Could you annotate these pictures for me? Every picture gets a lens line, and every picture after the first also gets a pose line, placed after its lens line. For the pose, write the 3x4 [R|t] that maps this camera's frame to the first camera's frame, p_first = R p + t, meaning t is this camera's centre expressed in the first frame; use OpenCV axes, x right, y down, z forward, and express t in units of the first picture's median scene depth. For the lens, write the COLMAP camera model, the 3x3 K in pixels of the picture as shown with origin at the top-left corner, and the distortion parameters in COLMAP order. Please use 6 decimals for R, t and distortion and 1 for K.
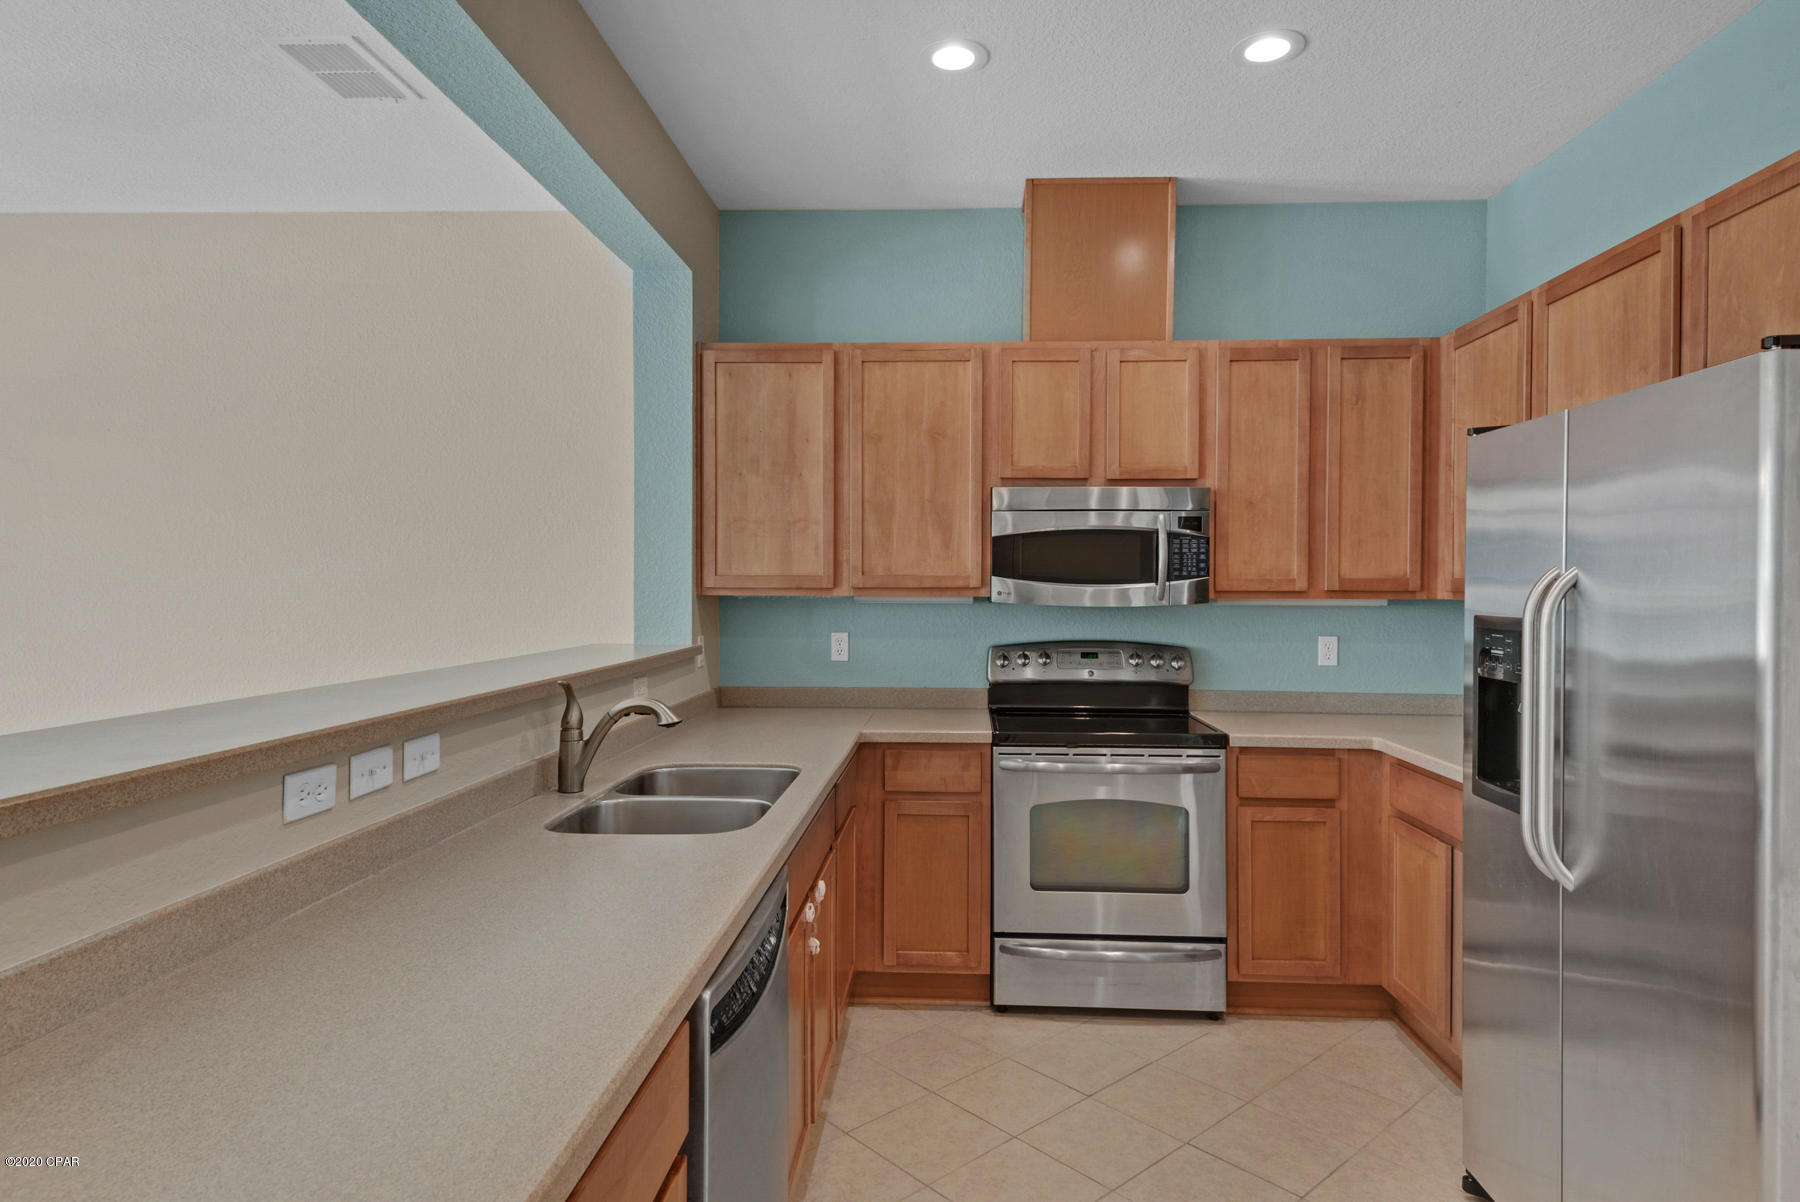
lens RADIAL K [[1012.3, 0, 935.1], [0, 1012.3, 593.5], [0, 0, 1]] dist [0.024934, -0.002573]
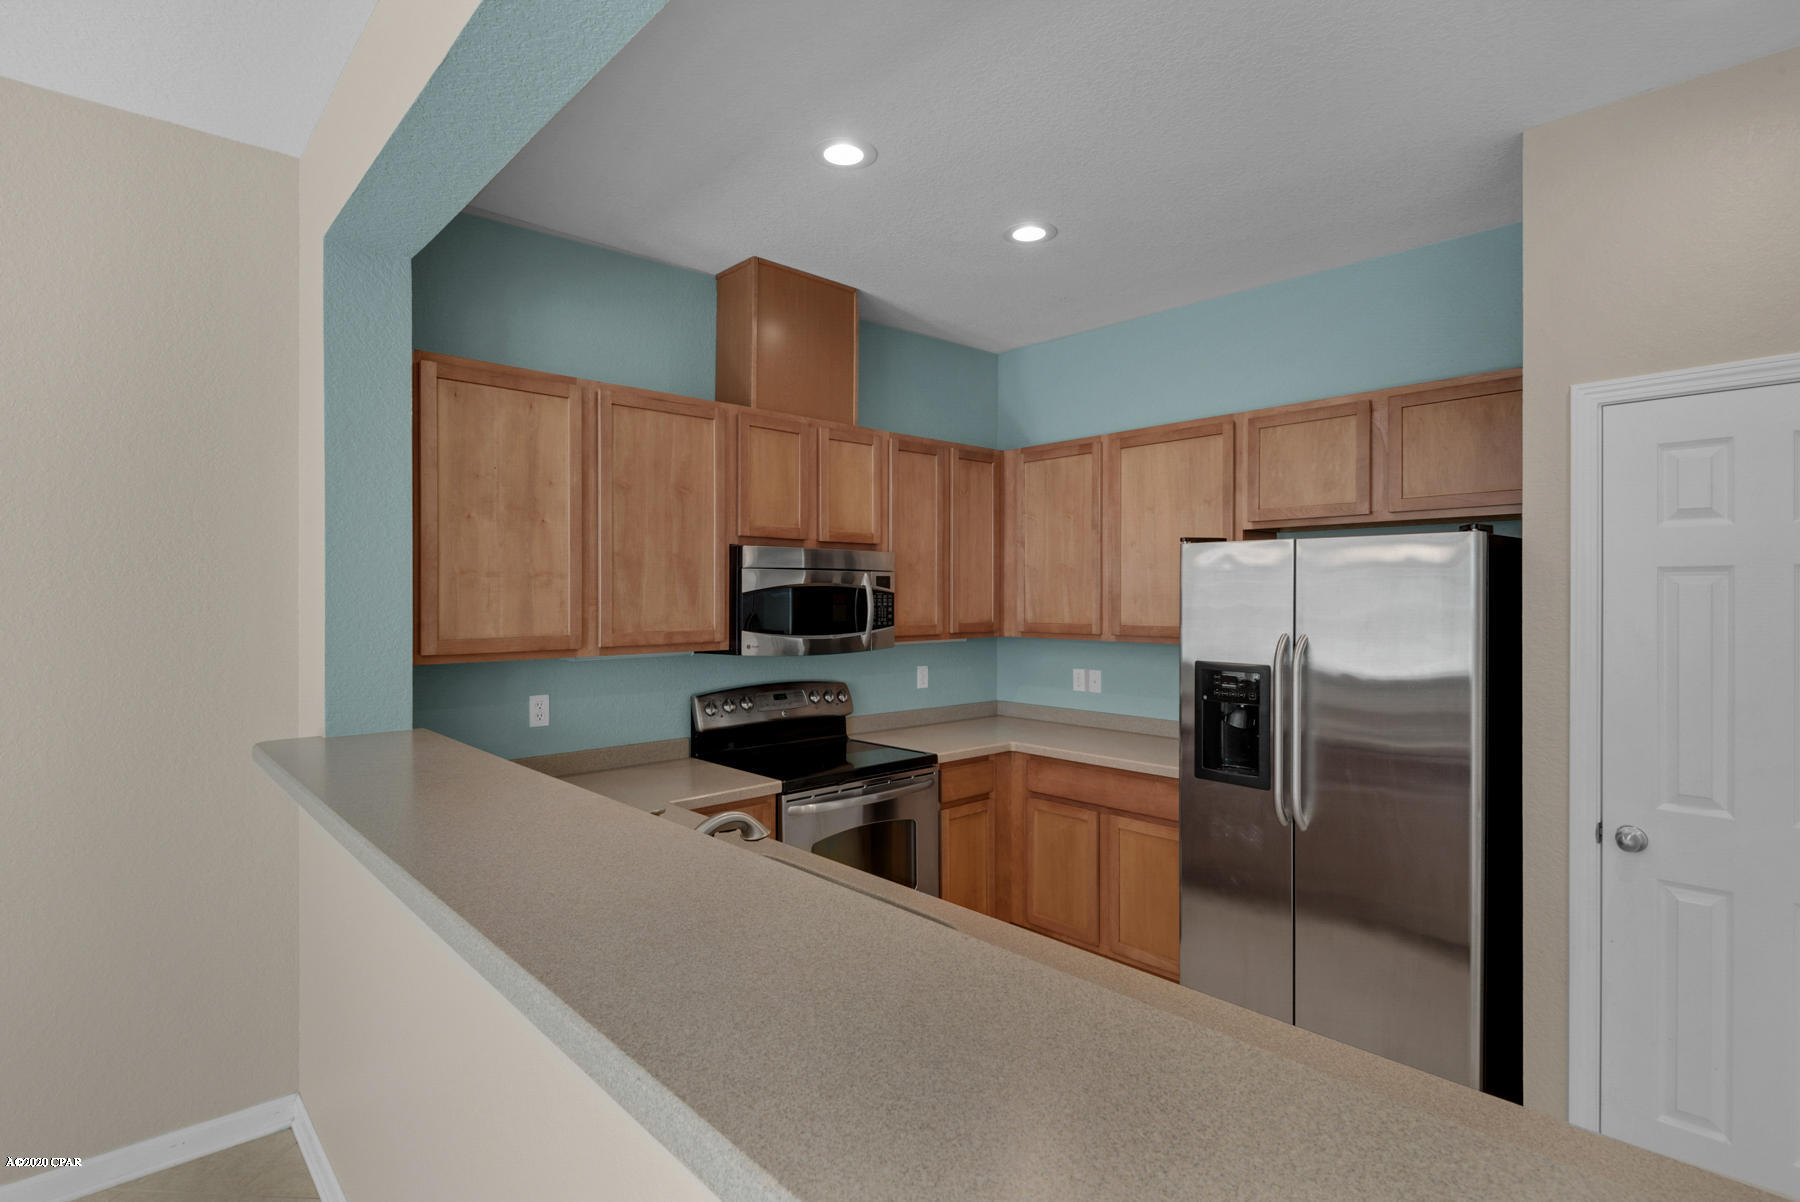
lens RADIAL K [[869.8, 0, 898.5], [0, 869.8, 599.8], [0, 0, 1]] dist [0.009987, -0.001646]
pose [[0.710857, -0.007806, 0.703293, -0.452976], [0.007728, 0.999965, 0.003288, -0.050283], [-0.703294, 0.003097, 0.710892, 0.250183]]
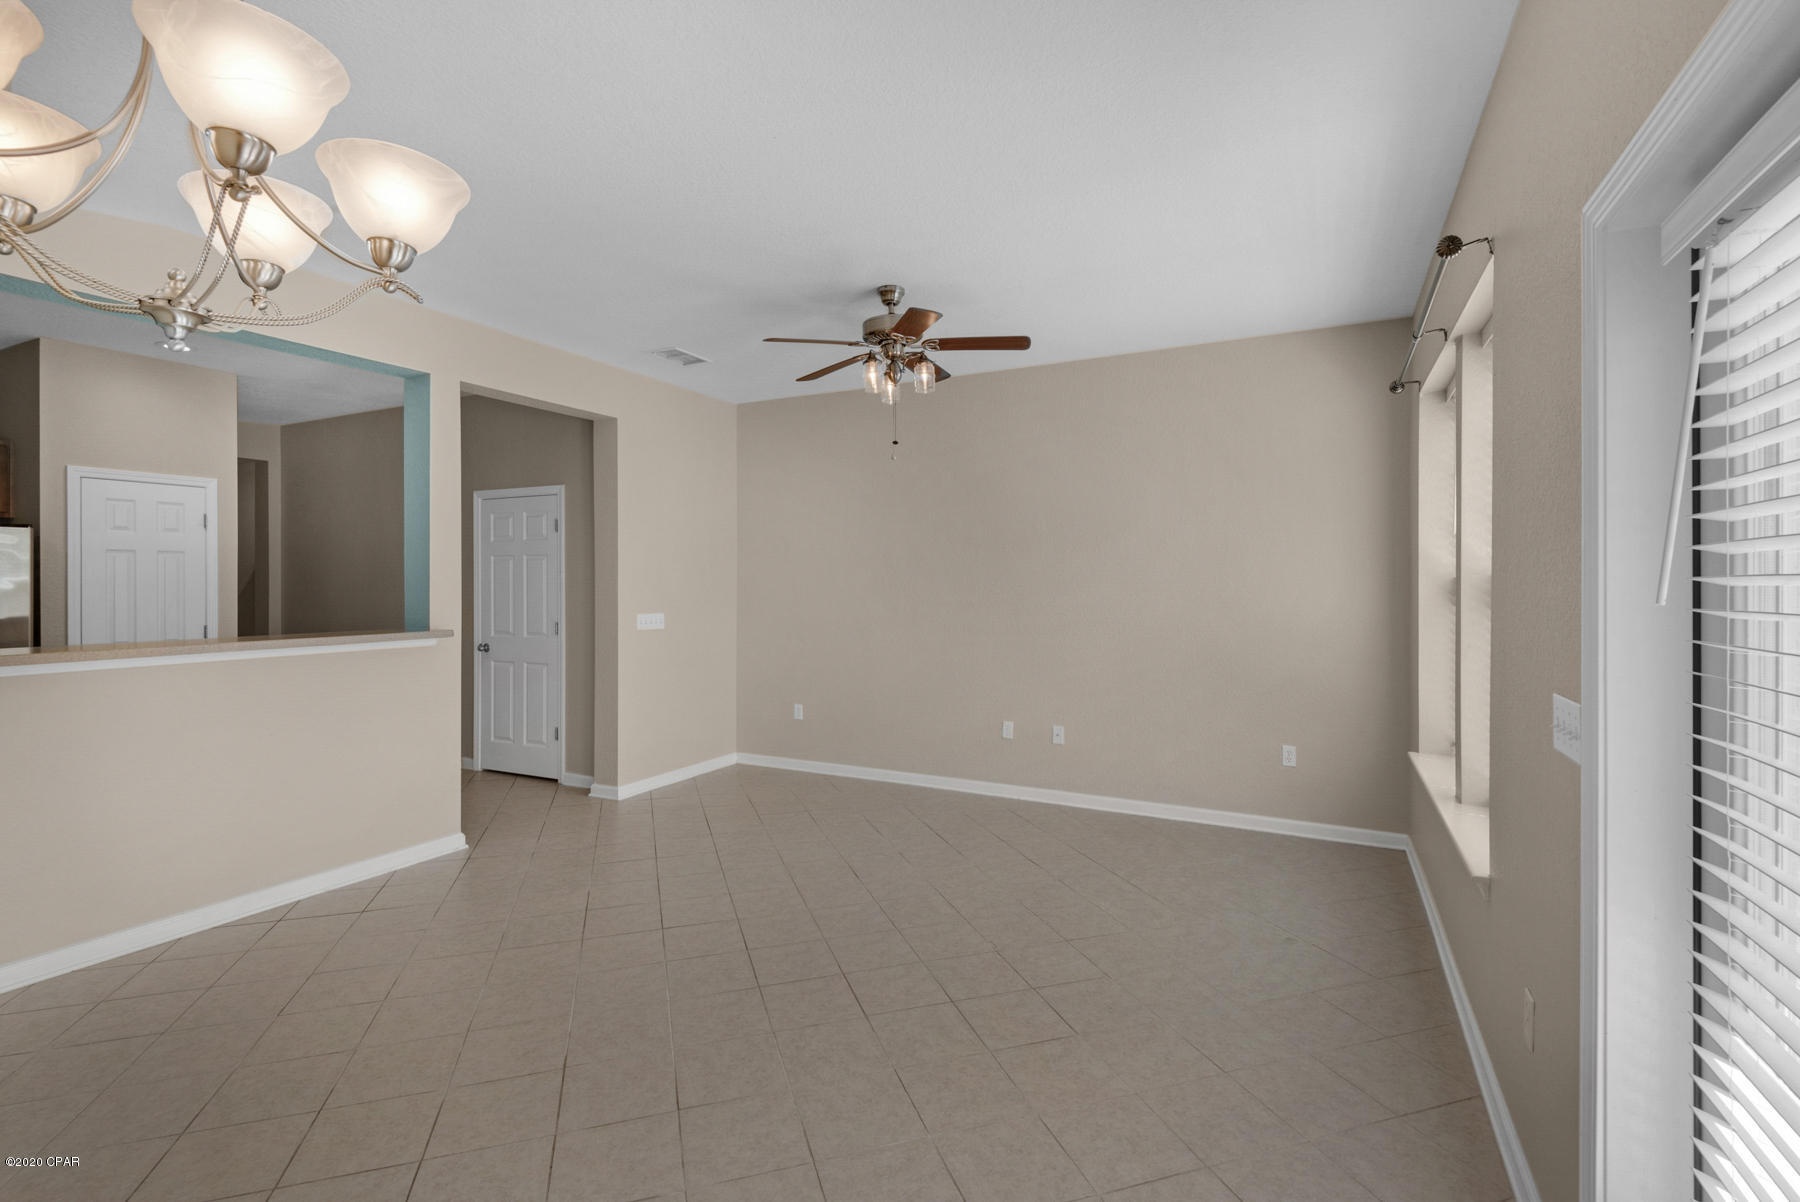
lens RADIAL K [[819.7, 0, 888.7], [0, 819.7, 595.0], [0, 0, 1]] dist [0.016855, -0.004457]
pose [[-0.901830, -0.013062, 0.431893, -1.437590], [-0.006327, 0.999835, 0.017028, -0.022109], [-0.432044, 0.012624, -0.901764, 1.003506]]
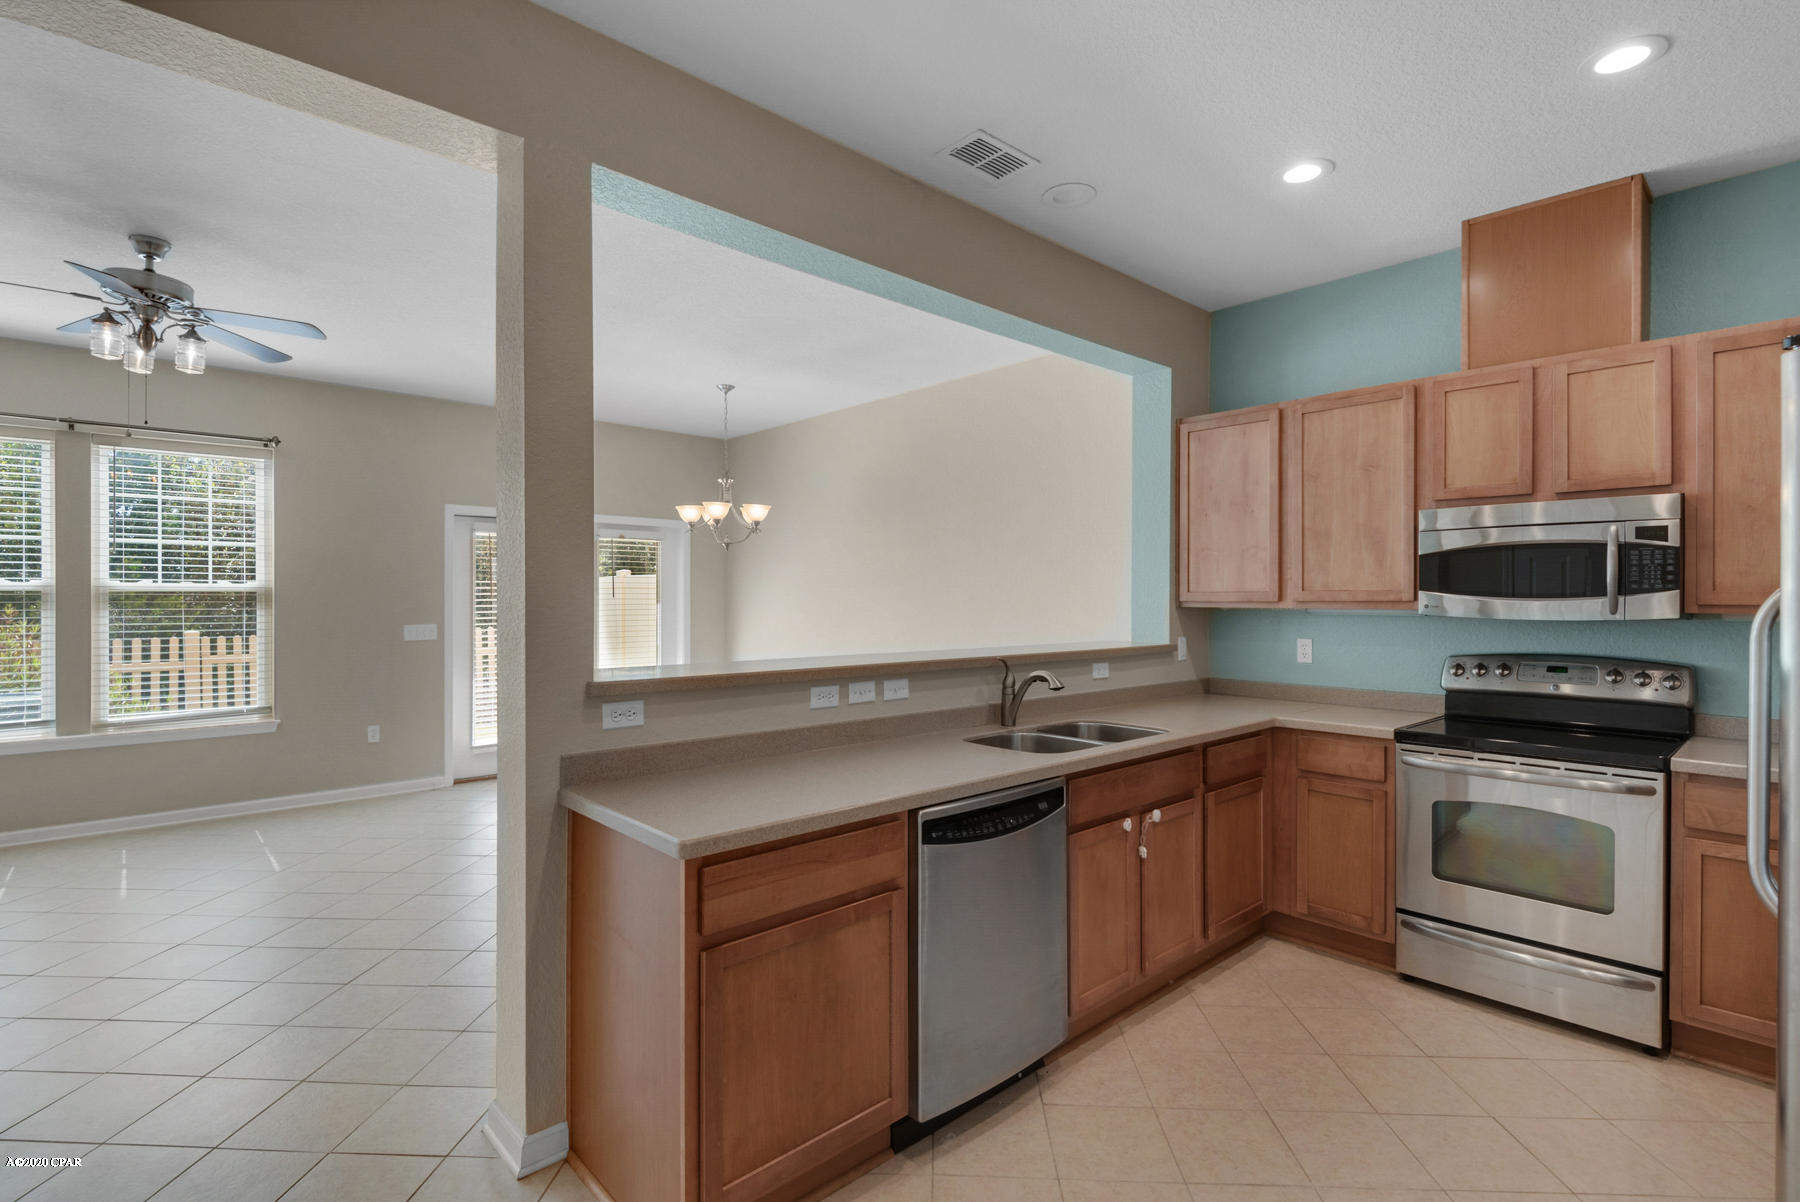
lens RADIAL K [[859.4, 0, 886.6], [0, 859.4, 598.2], [0, 0, 1]] dist [0.005129, -0.008947]
pose [[0.691411, -0.002305, -0.722458, 0.329276], [-0.003953, 0.999968, -0.006974, -0.000219], [0.722451, 0.007678, 0.691379, -0.065897]]
